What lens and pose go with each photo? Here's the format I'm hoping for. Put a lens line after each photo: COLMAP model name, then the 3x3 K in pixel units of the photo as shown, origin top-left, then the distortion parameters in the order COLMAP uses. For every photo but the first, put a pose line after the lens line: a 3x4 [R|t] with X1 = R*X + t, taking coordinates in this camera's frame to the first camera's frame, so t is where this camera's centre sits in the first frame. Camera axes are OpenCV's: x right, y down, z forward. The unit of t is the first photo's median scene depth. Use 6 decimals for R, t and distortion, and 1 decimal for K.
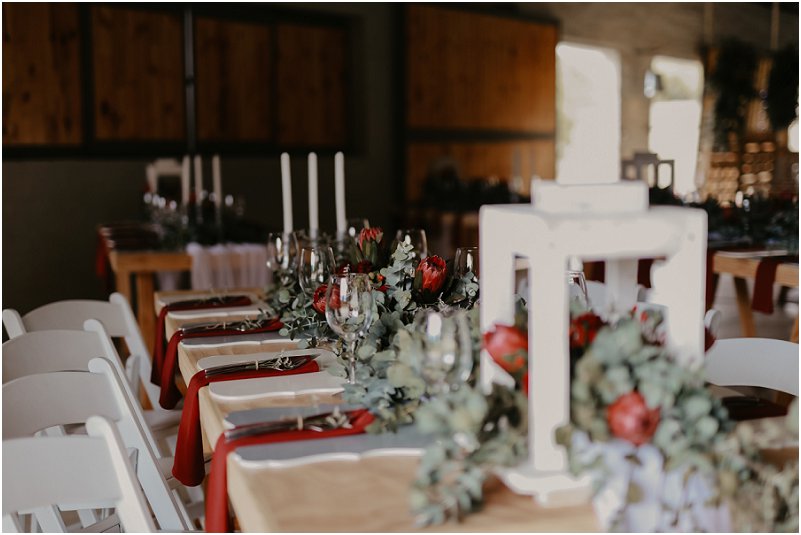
lens RADIAL K [[1163.6, 0, 400.5], [0, 1163.6, 267.5], [0, 0, 1]] dist [-0.019726, -0.016863]
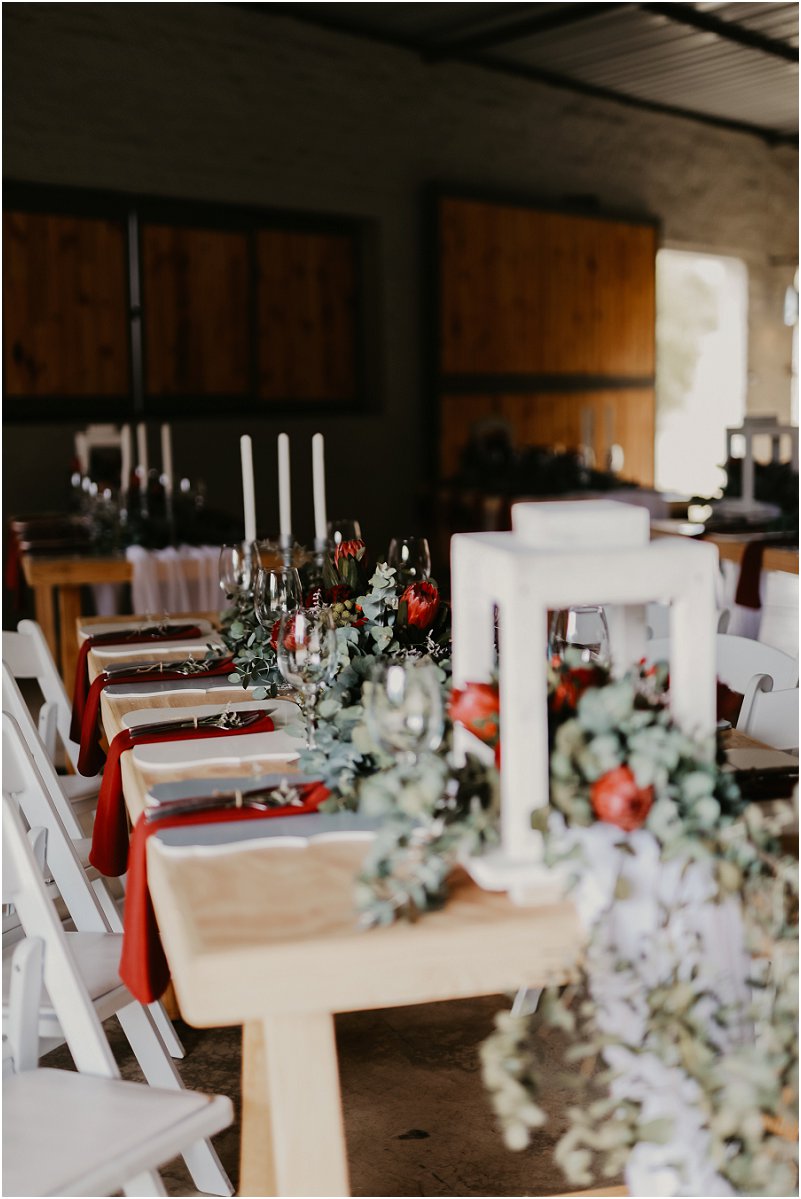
lens RADIAL K [[1676.6, 0, 400.5], [0, 1676.6, 599.5], [0, 0, 1]] dist [-0.017560, -0.021435]
pose [[0.999524, -0.001668, -0.030794, 0.048754], [0.002393, 0.999720, 0.023533, -0.024800], [0.030746, -0.023595, 0.999249, -0.119239]]
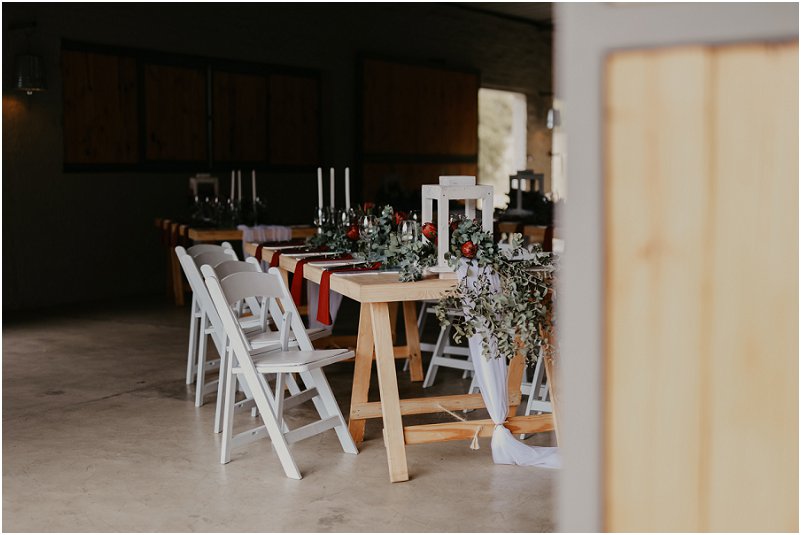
lens RADIAL K [[1163.6, 0, 400.5], [0, 1163.6, 267.5], [0, 0, 1]] dist [-0.019726, -0.016863]
pose [[0.998472, 0.003709, 0.055143, -0.101182], [-0.002715, 0.999833, -0.018087, 0.146410], [-0.055201, 0.017910, 0.998315, -1.342217]]
